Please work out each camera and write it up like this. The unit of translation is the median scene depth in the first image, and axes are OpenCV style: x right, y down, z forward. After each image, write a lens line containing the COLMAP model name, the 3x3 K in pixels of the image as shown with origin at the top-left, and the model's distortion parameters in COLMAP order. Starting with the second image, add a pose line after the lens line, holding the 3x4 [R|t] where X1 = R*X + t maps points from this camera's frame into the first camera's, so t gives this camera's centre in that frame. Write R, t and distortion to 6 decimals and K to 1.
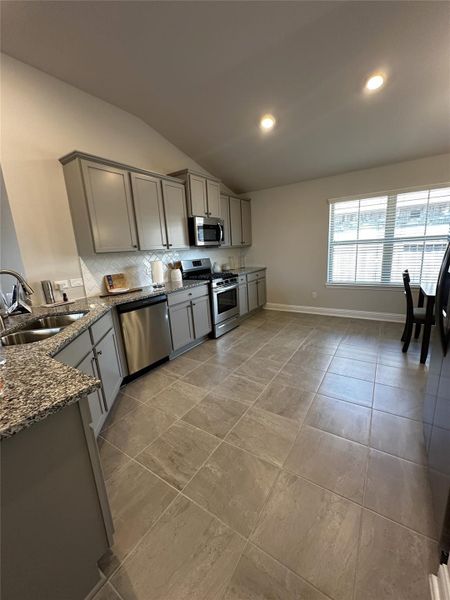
lens RADIAL K [[239.9, 0, 225.1], [0, 239.9, 300.2], [0, 0, 1]] dist [-0.004340, 0.000652]
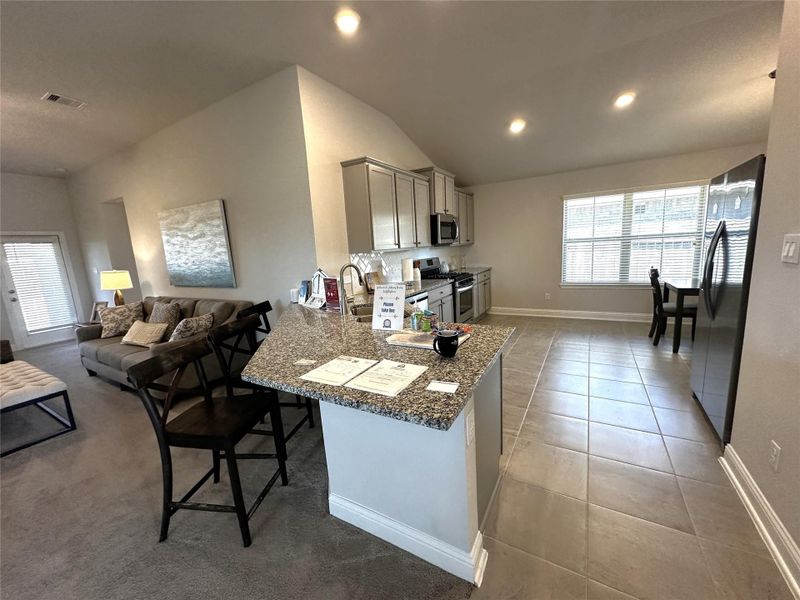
lens RADIAL K [[319.8, 0, 400.7], [0, 319.8, 300.9], [0, 0, 1]] dist [-0.004340, 0.000652]
pose [[0.998397, -0.011286, 0.055462, -0.338941], [0.013961, 0.998746, -0.048081, 0.061108], [-0.054850, 0.048778, 0.997302, -0.257125]]
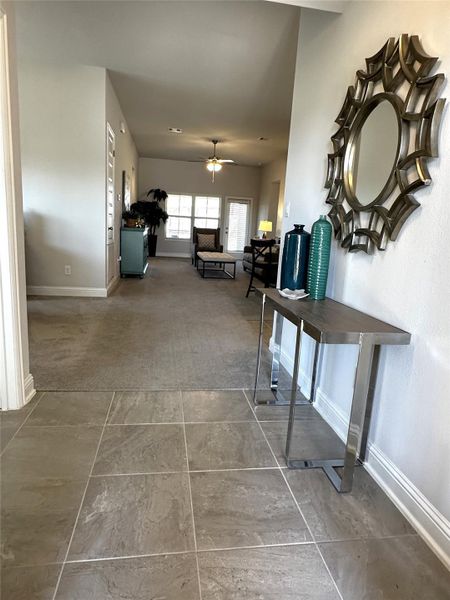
lens RADIAL K [[380.8, 0, 224.9], [0, 380.8, 297.0], [0, 0, 1]] dist [-0.002121, 0.000290]
pose [[0.673145, 0.231352, -0.702390, 0.490473], [-0.251793, 0.964756, 0.076460, 0.269054], [0.695324, 0.125388, 0.707674, -1.058997]]
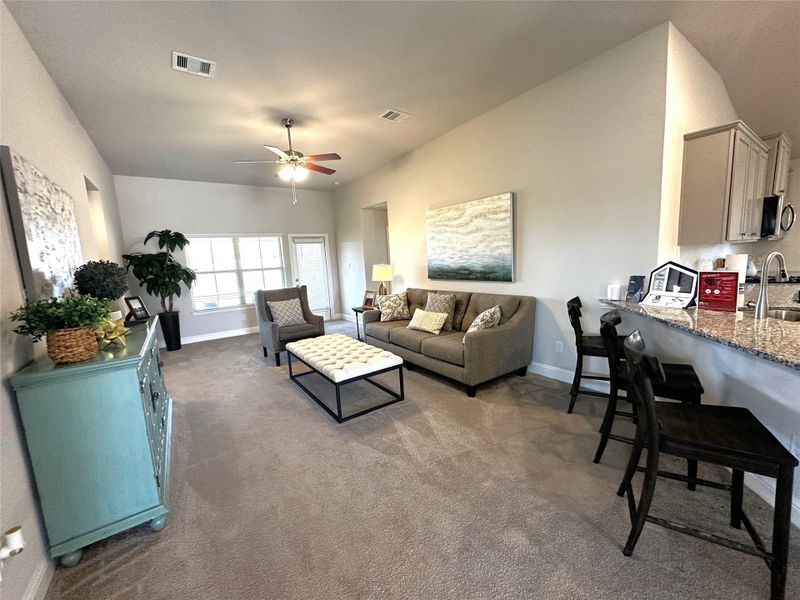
lens RADIAL K [[319.8, 0, 401.7], [0, 319.8, 300.4], [0, 0, 1]] dist [-0.004340, 0.000652]
pose [[0.935137, 0.050804, -0.350624, -0.805658], [-0.073350, 0.995985, -0.051313, 0.098867], [0.346609, 0.073703, 0.935110, -0.267784]]
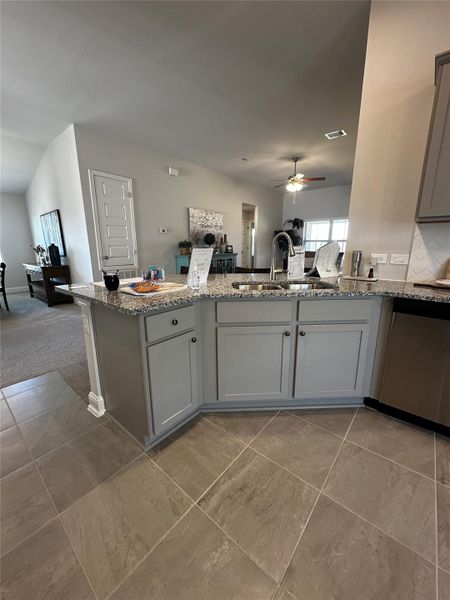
lens RADIAL K [[239.9, 0, 224.7], [0, 239.9, 299.3], [0, 0, 1]] dist [-0.004340, 0.000652]
pose [[-0.116245, 0.278672, -0.953325, 0.154282], [-0.203321, 0.932829, 0.297473, -0.049714], [0.972187, 0.228411, -0.051777, 0.381388]]
